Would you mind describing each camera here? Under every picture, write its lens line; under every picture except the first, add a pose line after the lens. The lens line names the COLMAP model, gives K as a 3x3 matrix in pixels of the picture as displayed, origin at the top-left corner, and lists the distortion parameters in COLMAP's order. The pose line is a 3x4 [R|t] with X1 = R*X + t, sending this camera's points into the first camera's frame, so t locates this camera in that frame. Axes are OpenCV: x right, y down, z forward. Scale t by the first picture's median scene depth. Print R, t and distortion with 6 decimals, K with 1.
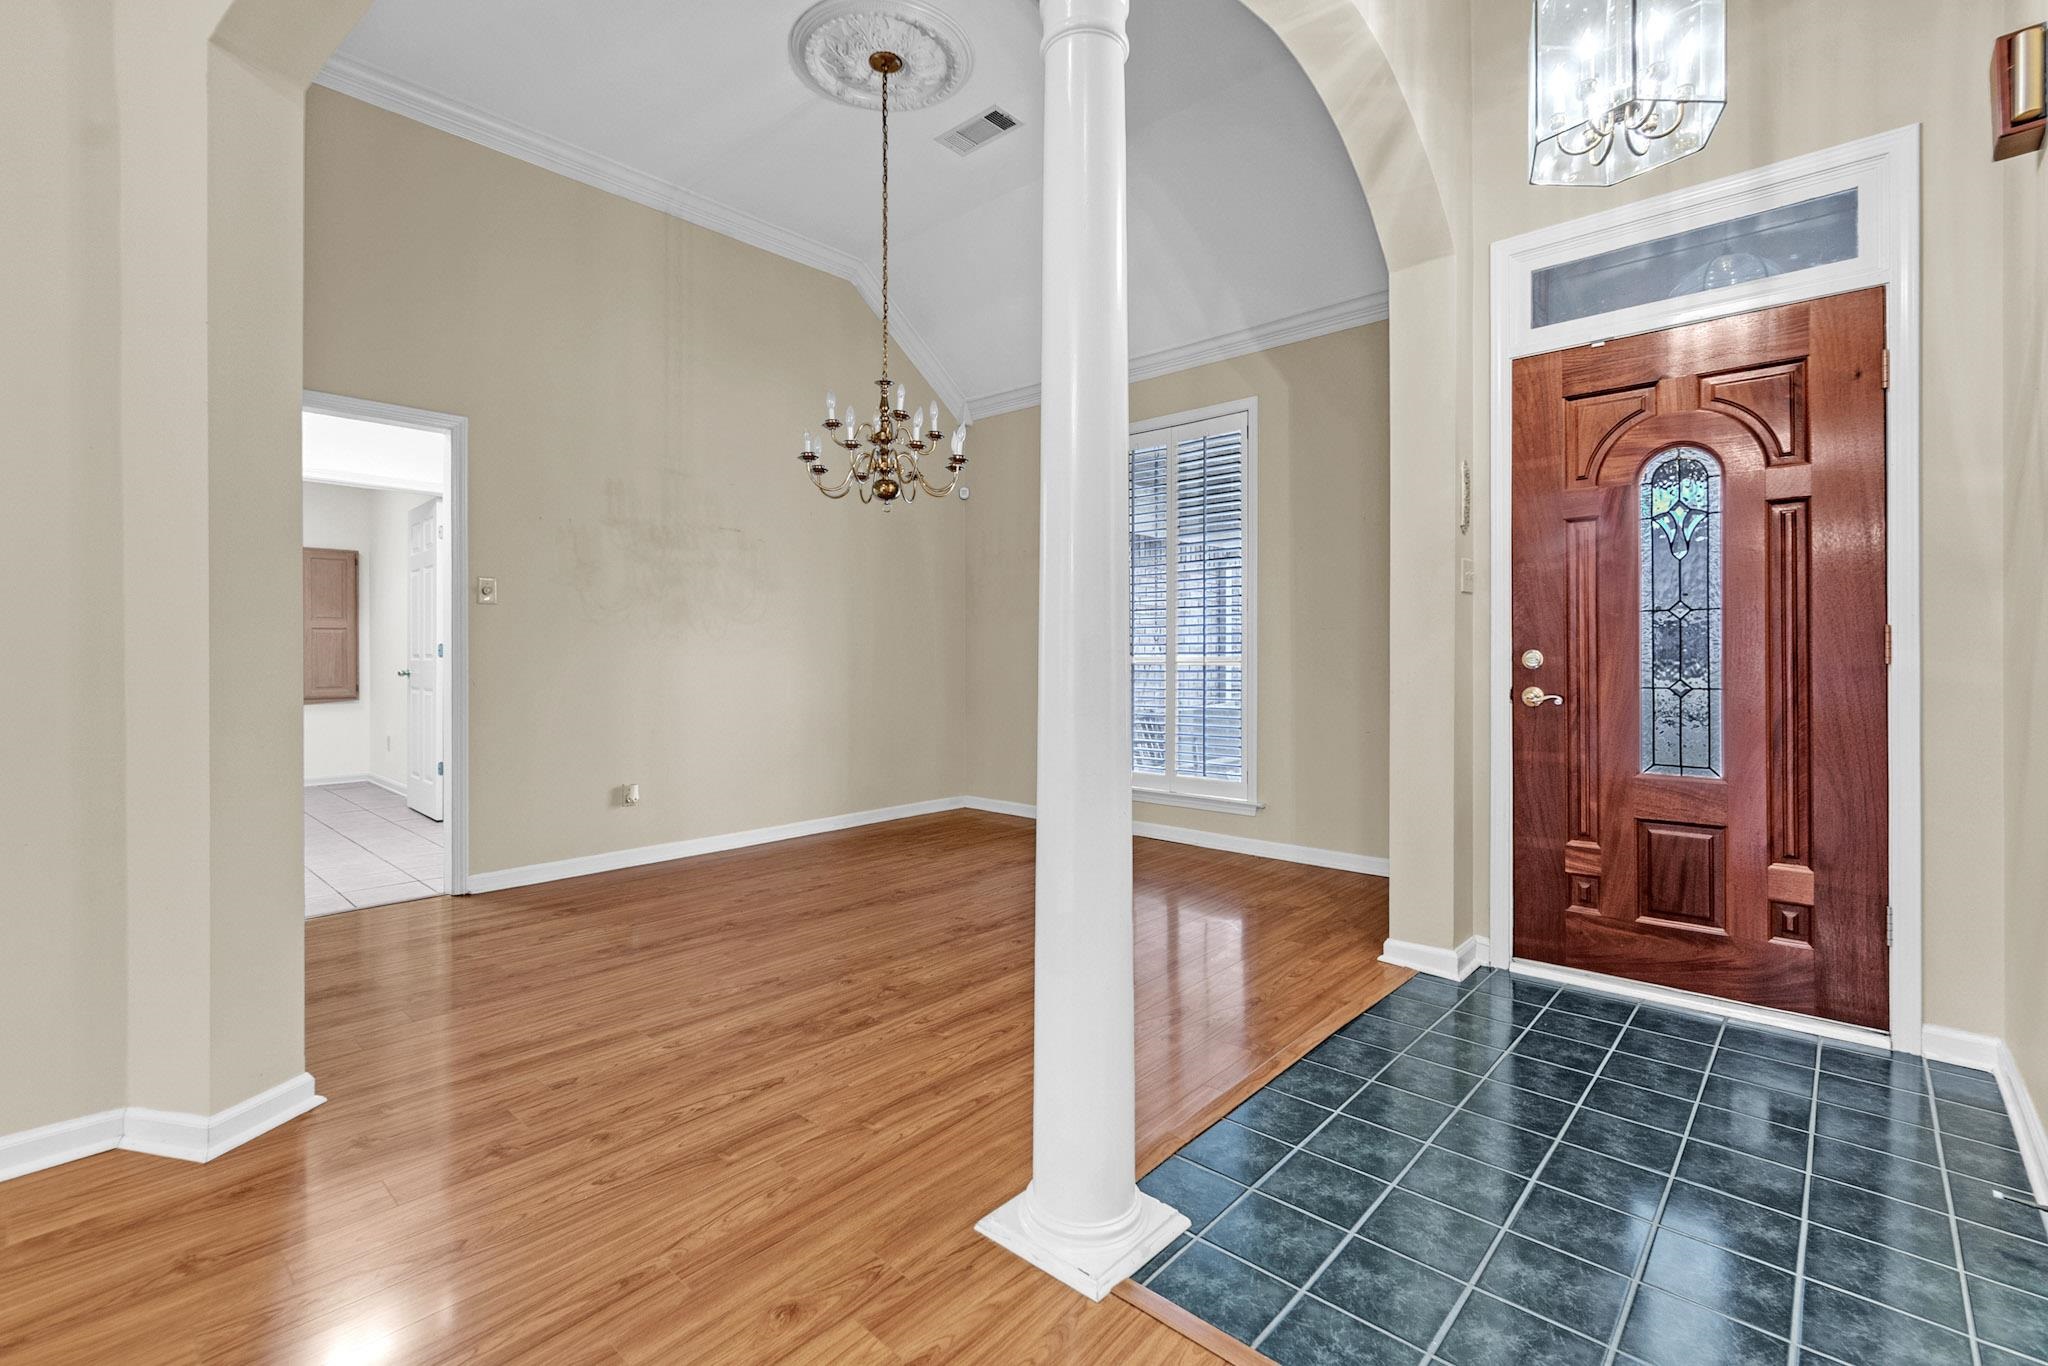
lens RADIAL K [[895.4, 0, 1020.8], [0, 895.4, 661.9], [0, 0, 1]] dist [-0.002273, -0.000018]
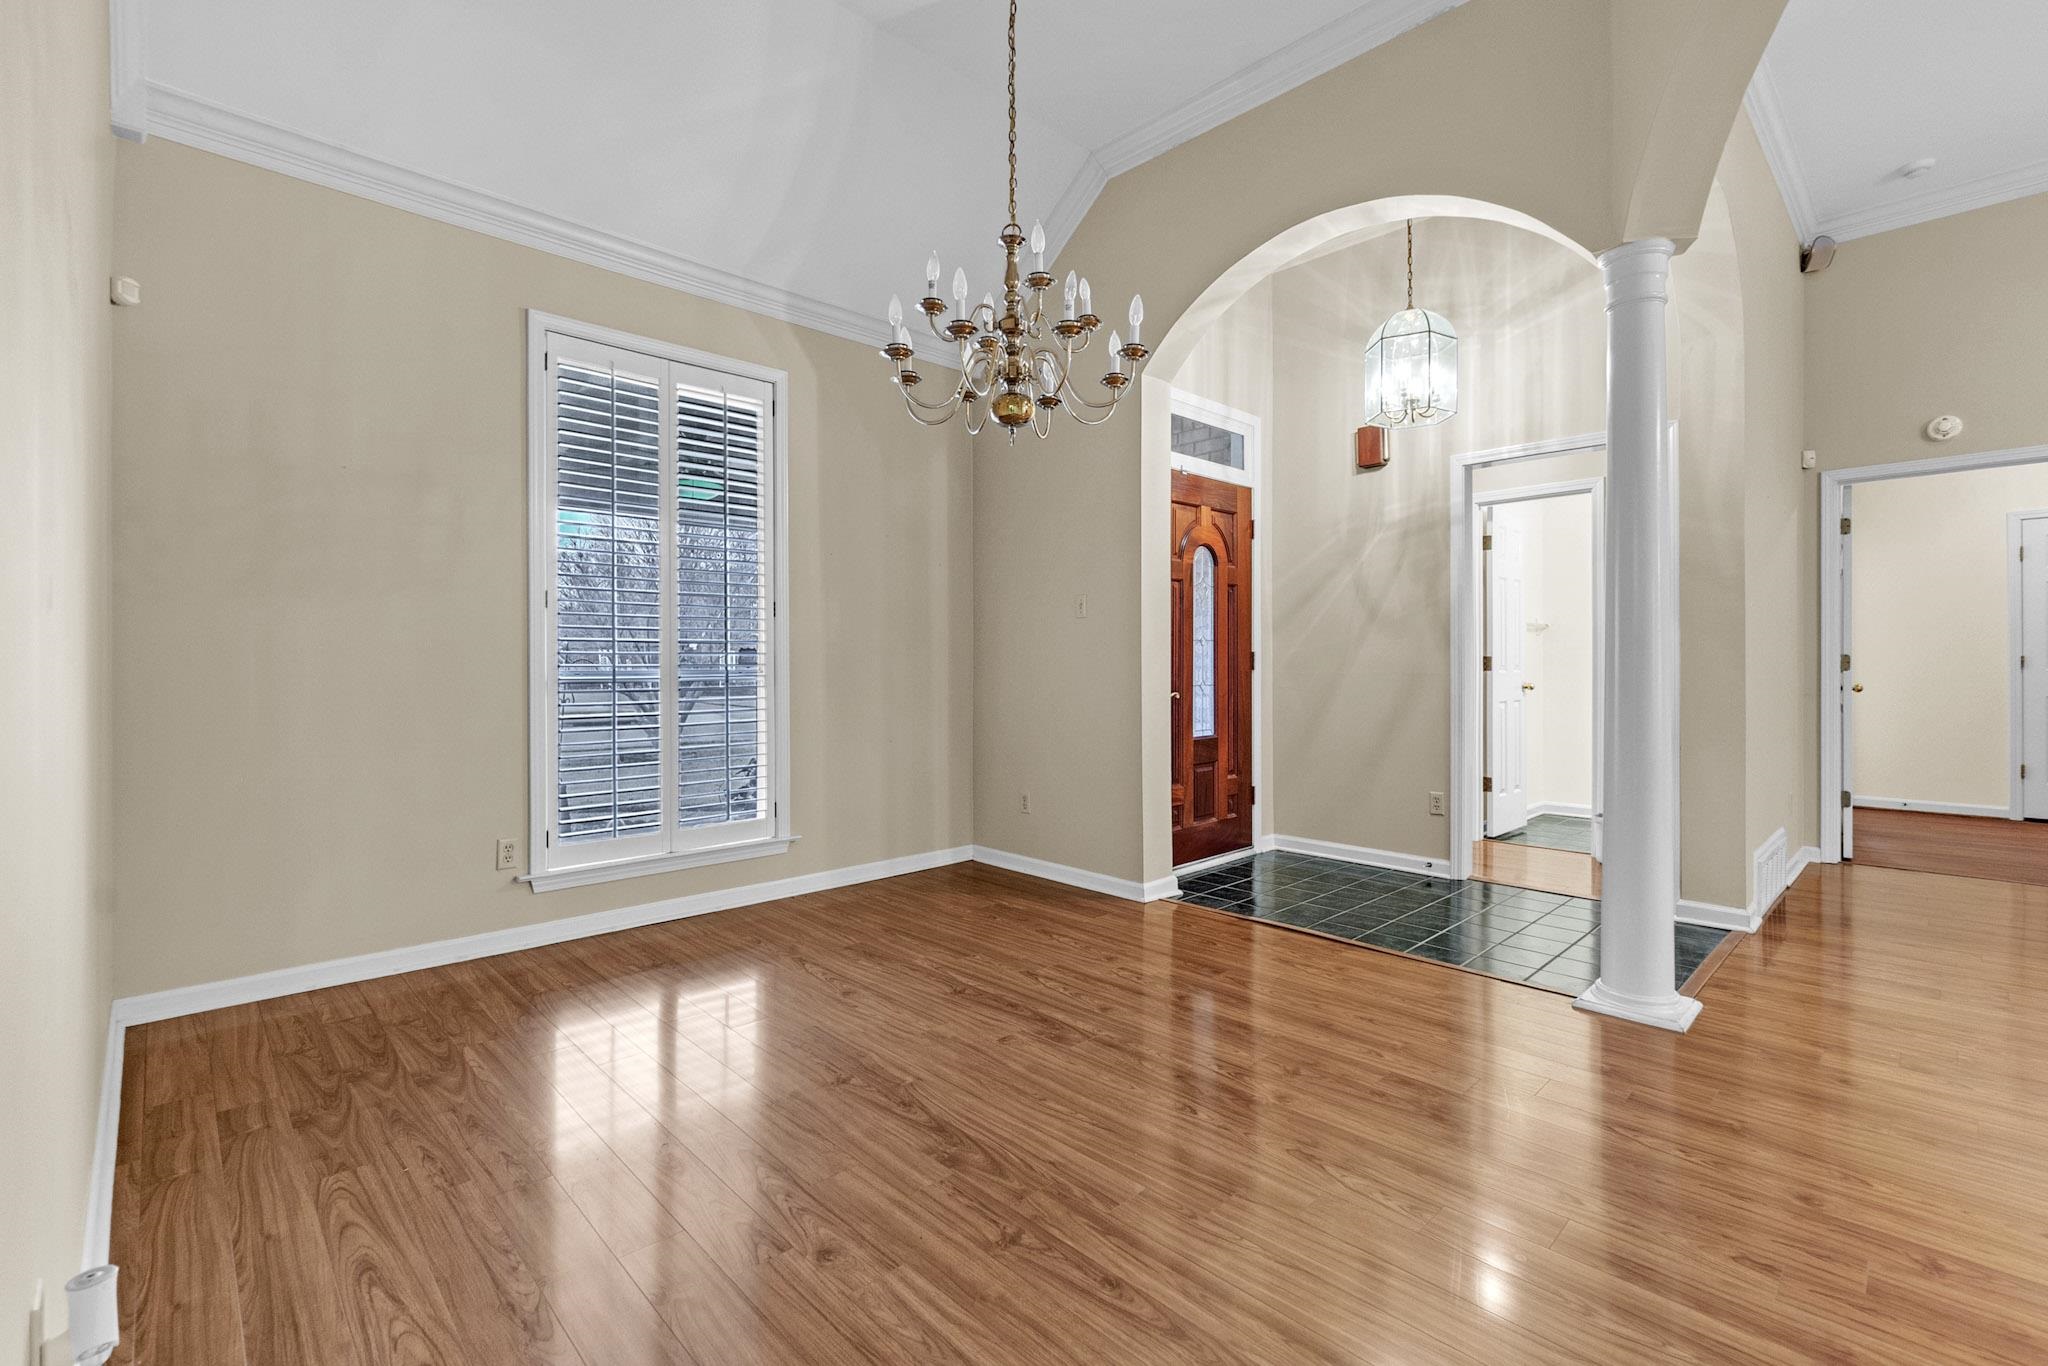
lens RADIAL K [[895.4, 0, 1020.8], [0, 895.4, 661.9], [0, 0, 1]] dist [-0.002273, -0.000018]
pose [[0.067007, 0.007583, 0.997724, -1.045025], [0.014627, 0.999856, -0.008582, -0.005100], [-0.997645, 0.015169, 0.066886, 1.268613]]
